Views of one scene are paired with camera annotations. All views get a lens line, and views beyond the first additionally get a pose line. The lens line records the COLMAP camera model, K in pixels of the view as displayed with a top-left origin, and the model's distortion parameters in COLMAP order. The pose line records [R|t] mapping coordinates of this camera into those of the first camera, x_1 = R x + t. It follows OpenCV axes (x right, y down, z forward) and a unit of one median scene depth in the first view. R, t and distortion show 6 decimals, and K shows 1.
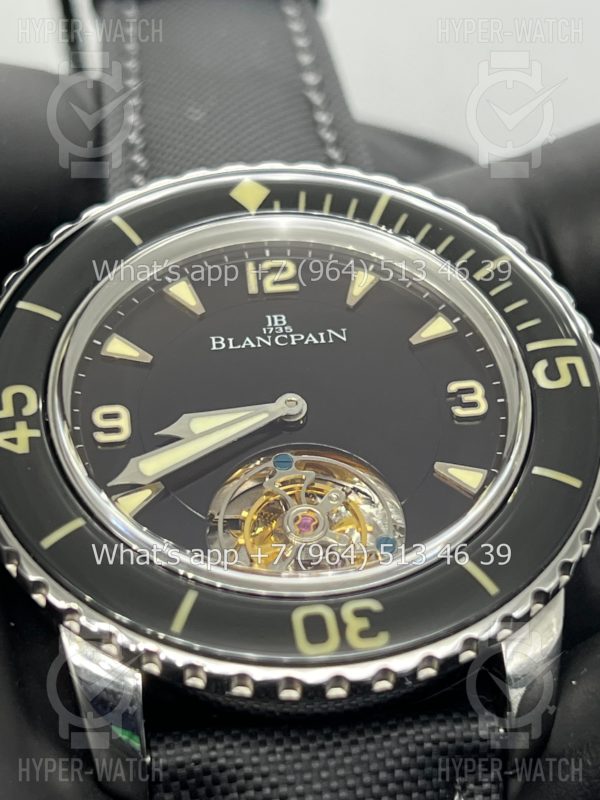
lens RADIAL K [[1974.7, 0, 319.0], [0, 1974.7, 402.1], [0, 0, 1]] dist [0.130217, 0.601227]
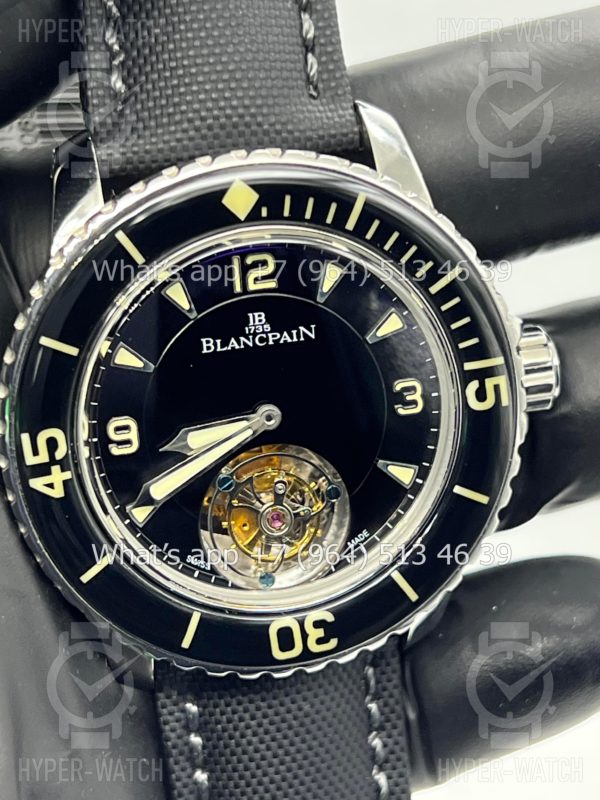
lens RADIAL K [[1974.7, 0, 319.0], [0, 1974.7, 402.1], [0, 0, 1]] dist [0.130217, 0.601227]
pose [[0.984638, 0.001474, 0.174605, -0.192819], [-0.130166, 0.672717, 0.728360, -0.879547], [-0.116386, -0.739898, 0.662574, 0.189091]]
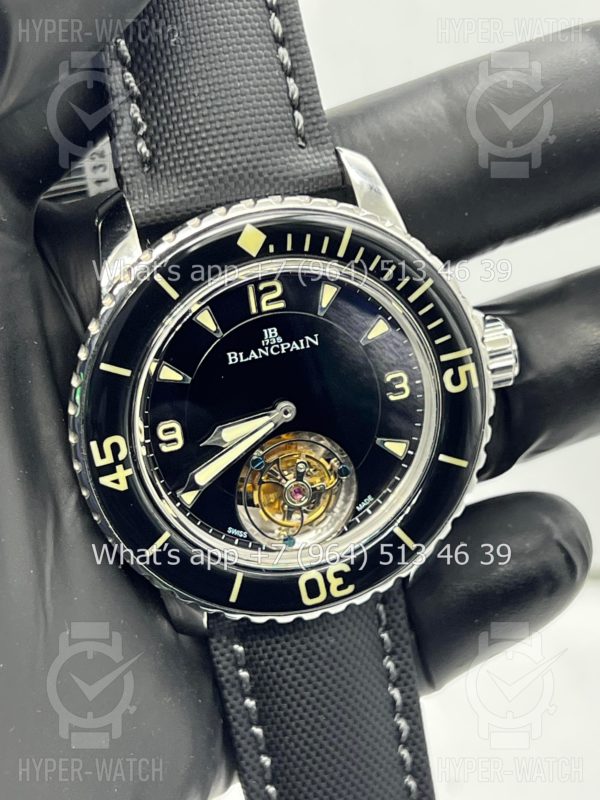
lens RADIAL K [[1974.7, 0, 319.0], [0, 1974.7, 402.1], [0, 0, 1]] dist [0.130217, 0.601227]
pose [[0.978846, -0.078841, 0.188800, -0.268006], [-0.093079, 0.650160, 0.754074, -1.118759], [-0.182202, -0.755696, 0.629068, 0.050279]]
